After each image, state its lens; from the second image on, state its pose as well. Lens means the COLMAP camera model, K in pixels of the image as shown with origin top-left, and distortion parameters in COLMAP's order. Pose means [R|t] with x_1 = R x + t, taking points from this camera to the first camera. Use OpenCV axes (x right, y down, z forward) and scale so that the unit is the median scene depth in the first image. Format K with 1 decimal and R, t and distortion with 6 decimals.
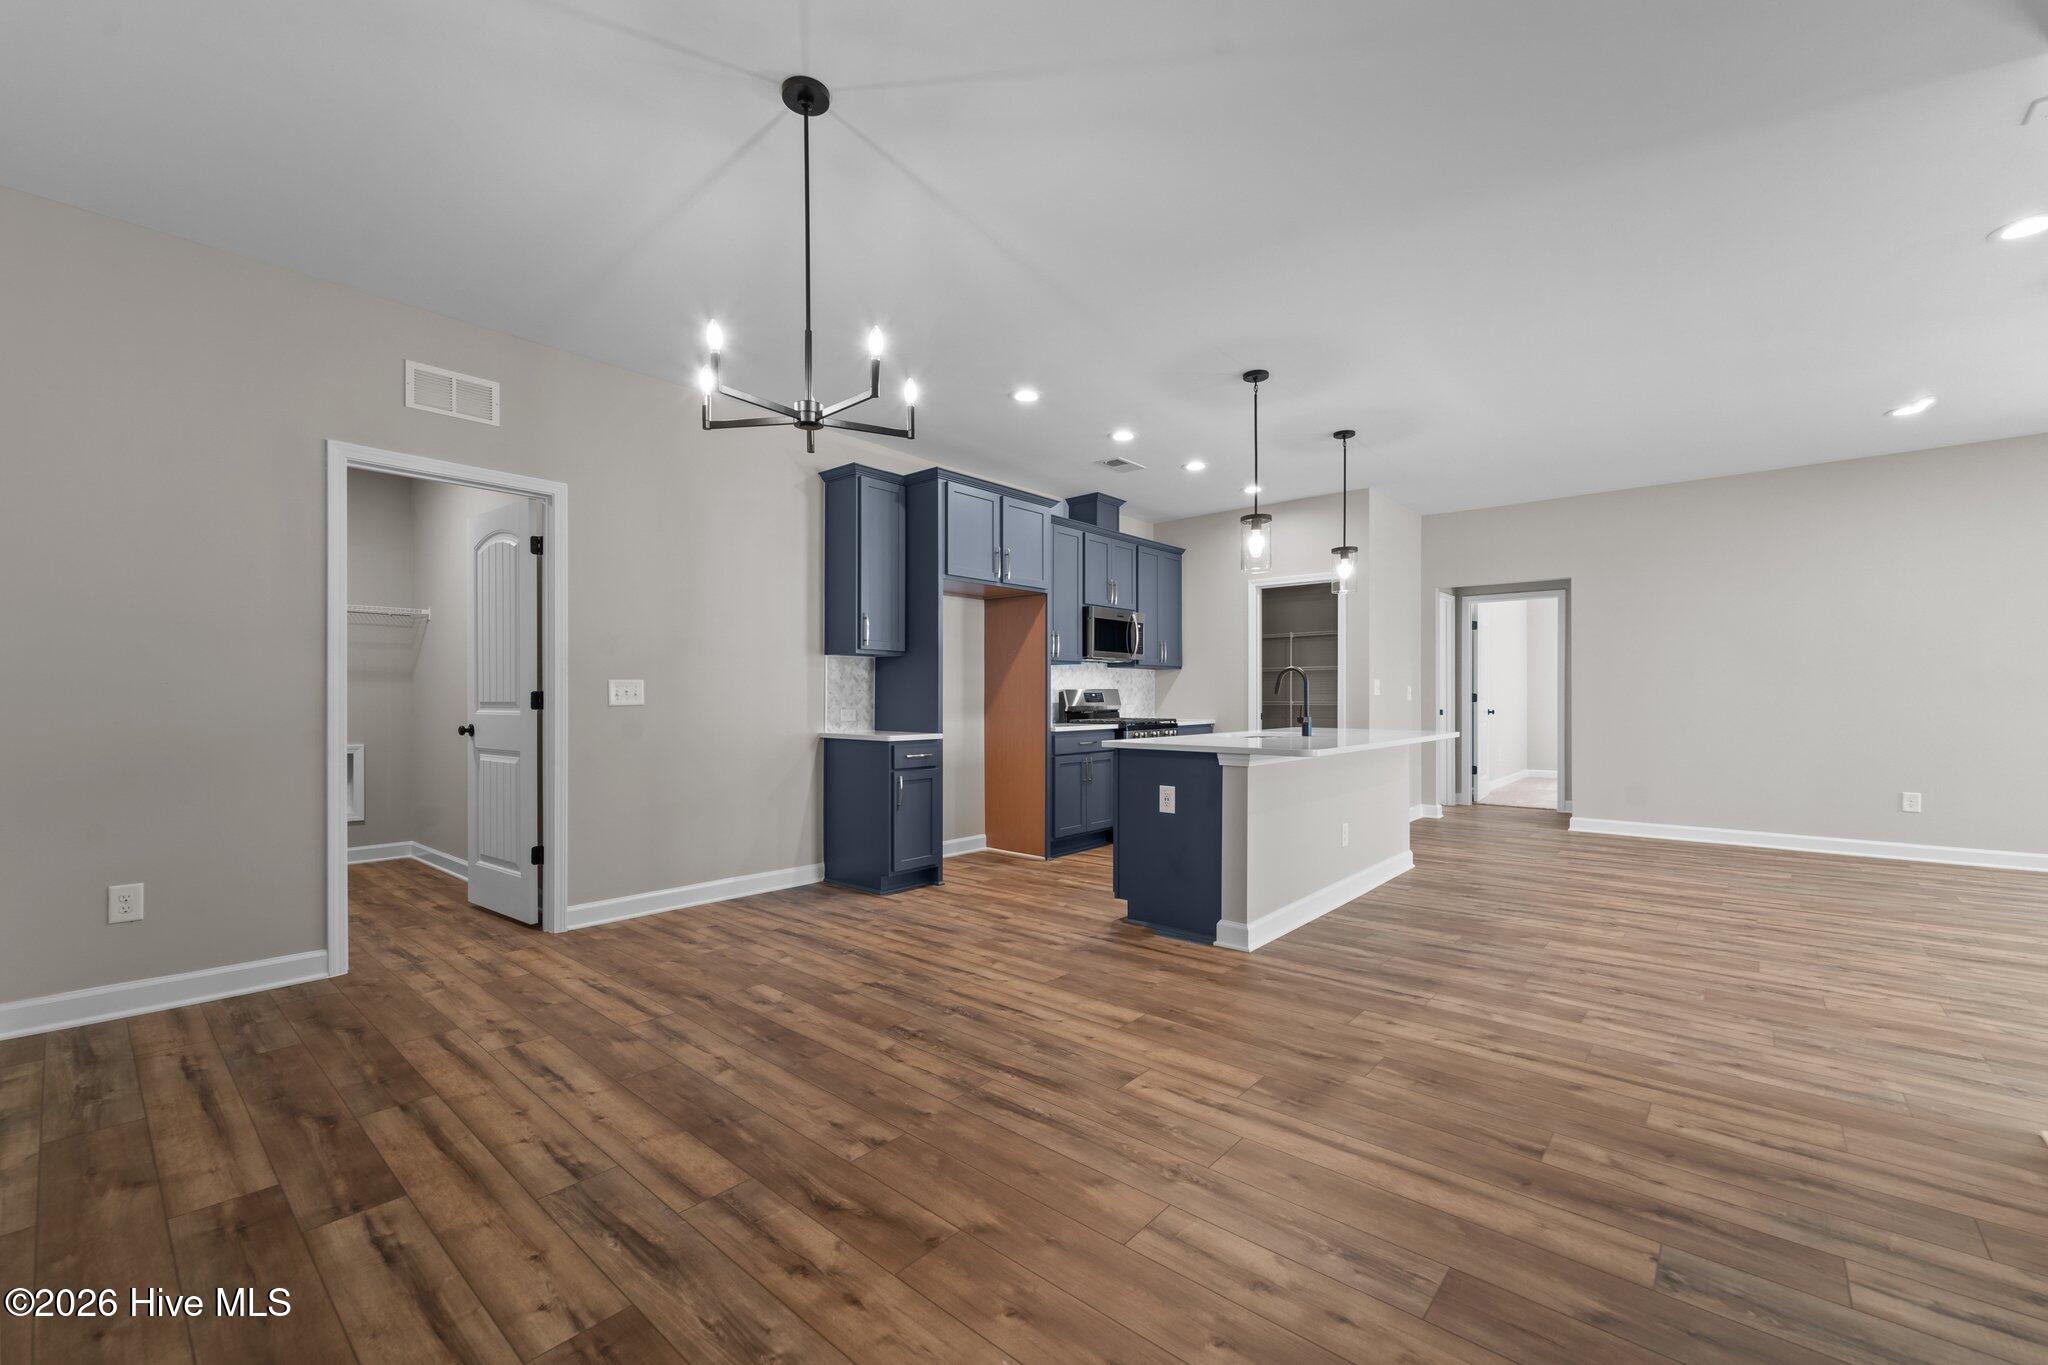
lens RADIAL K [[833.6, 0, 1020.7], [0, 833.6, 692.5], [0, 0, 1]] dist [-0.002943, -0.000522]
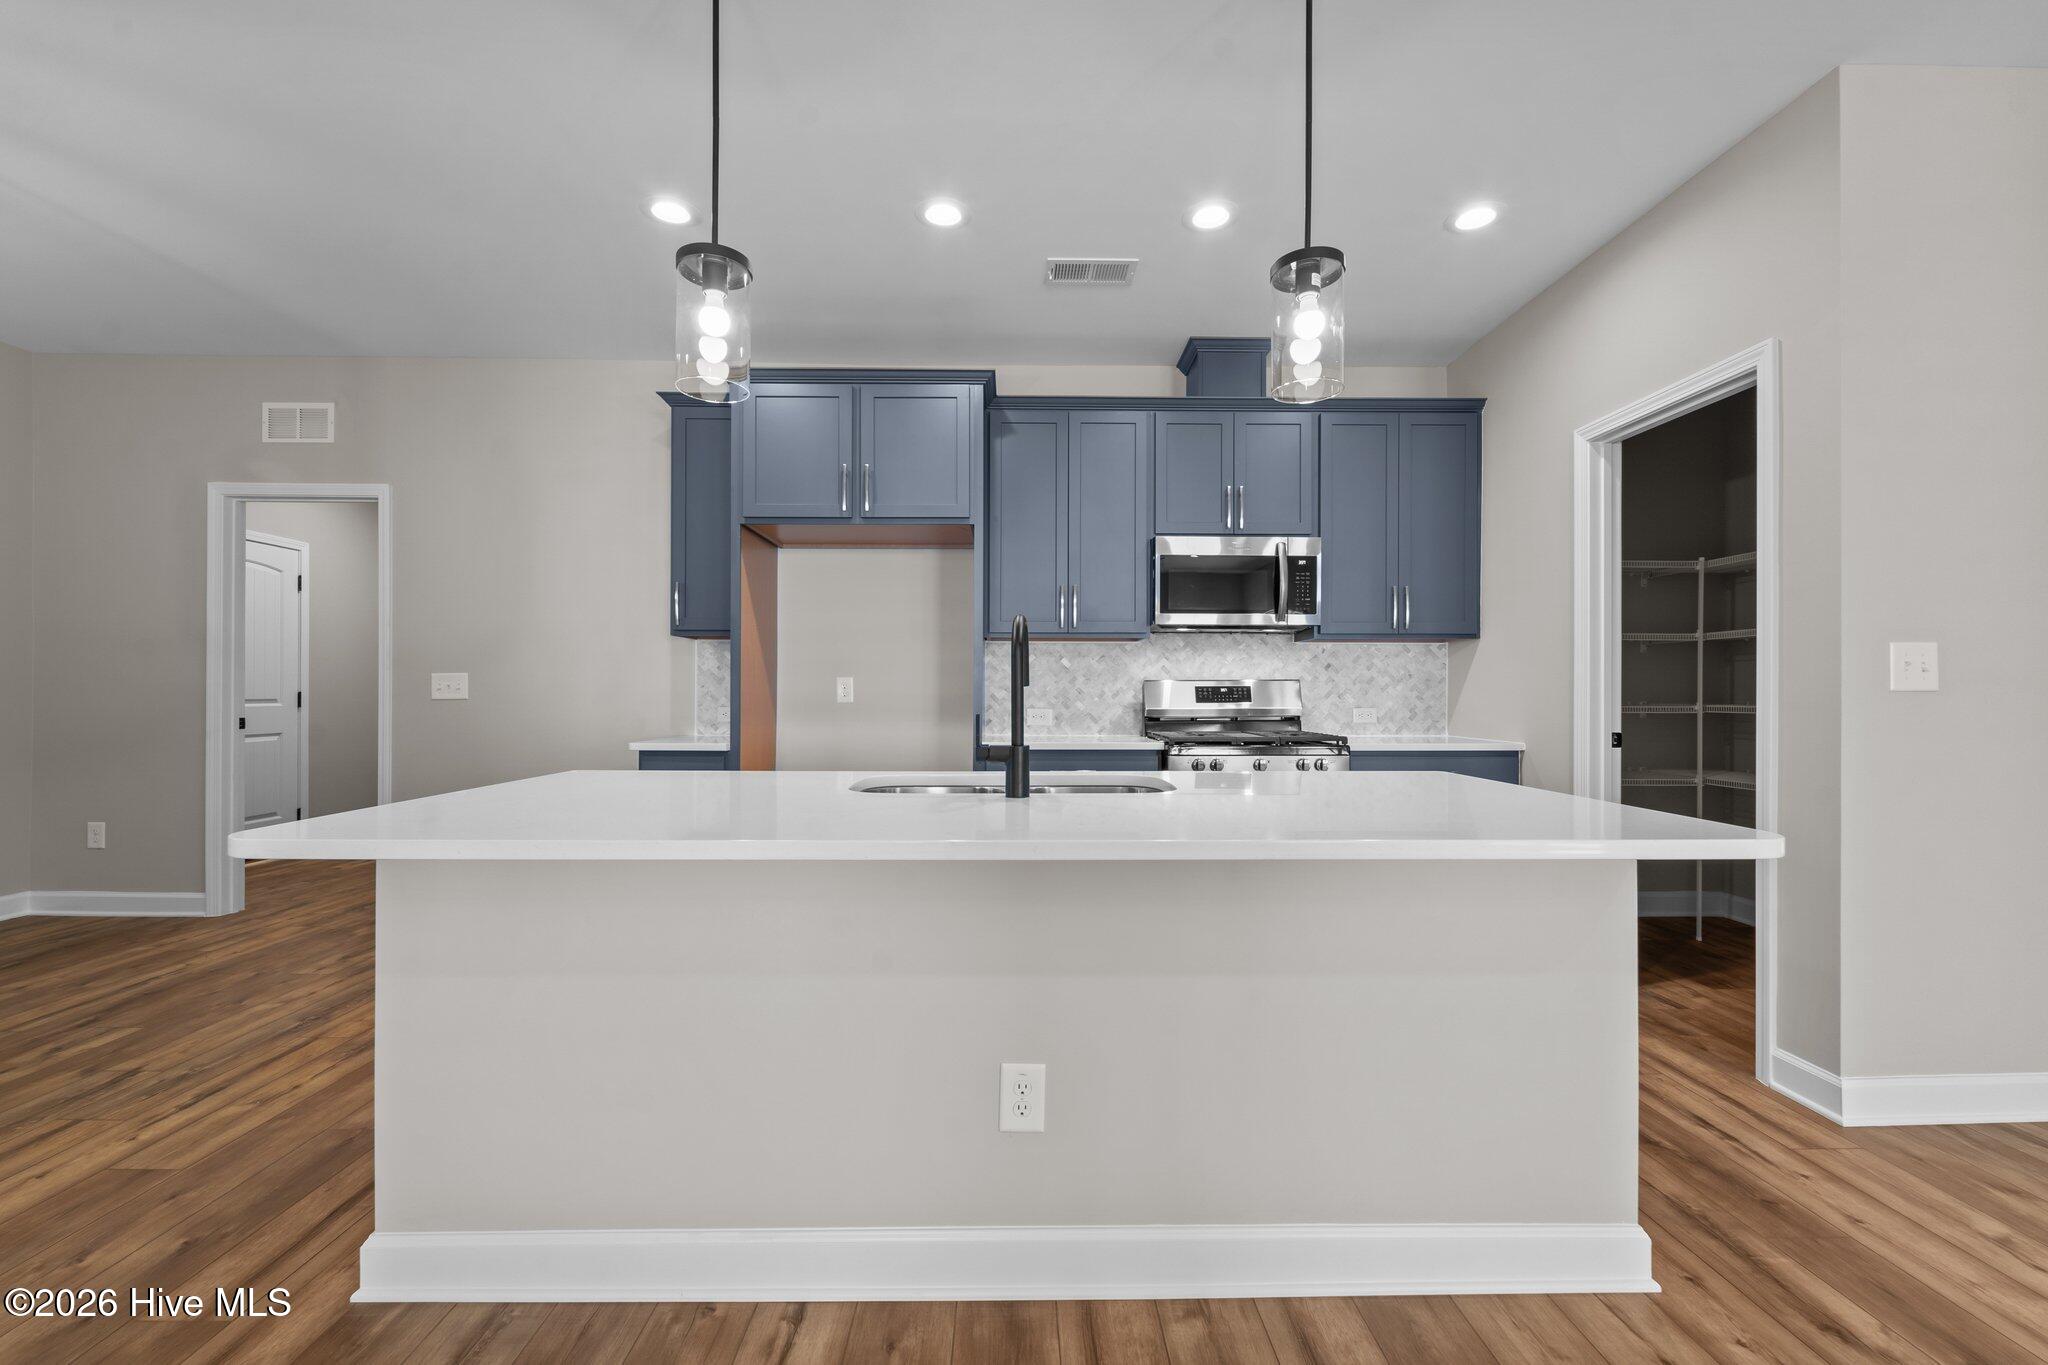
lens RADIAL K [[833.6, 0, 1026.3], [0, 833.6, 686.0], [0, 0, 1]] dist [-0.002943, -0.000522]
pose [[0.666708, -0.000658, -0.745318, 0.556502], [0.001074, 0.999999, 0.000077, 0.000465], [0.745318, -0.000851, 0.666709, 0.665839]]
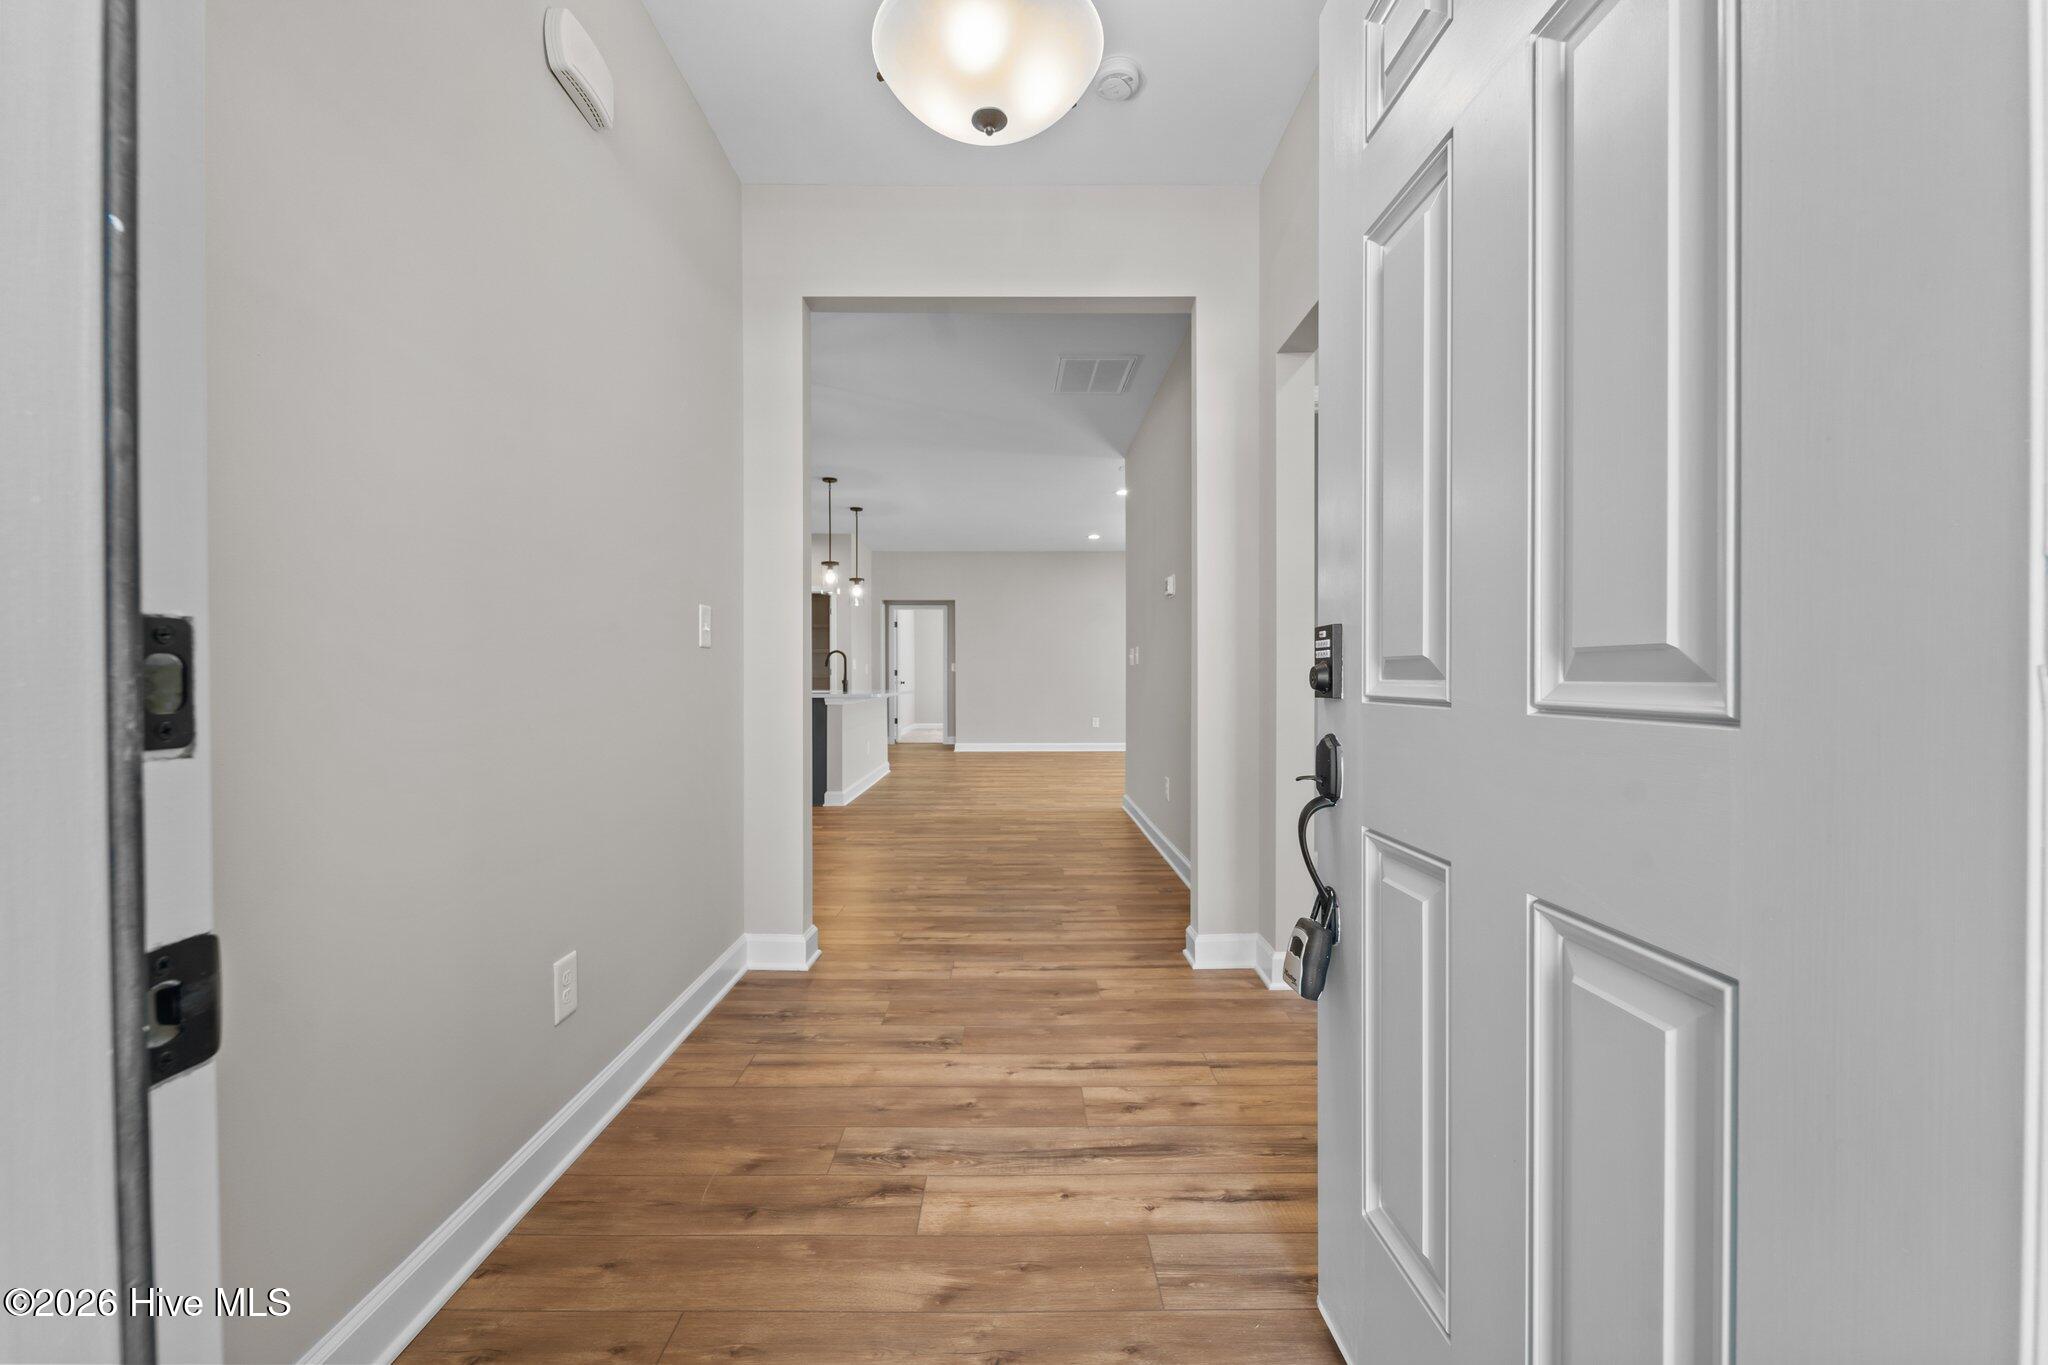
lens RADIAL K [[833.6, 0, 1023.2], [0, 833.6, 684.5], [0, 0, 1]] dist [-0.002943, -0.000522]
pose [[0.746886, -0.005148, 0.664932, -0.457479], [-0.001580, 0.999953, 0.009518, 0.019133], [-0.664950, -0.008159, 0.746843, -0.443494]]
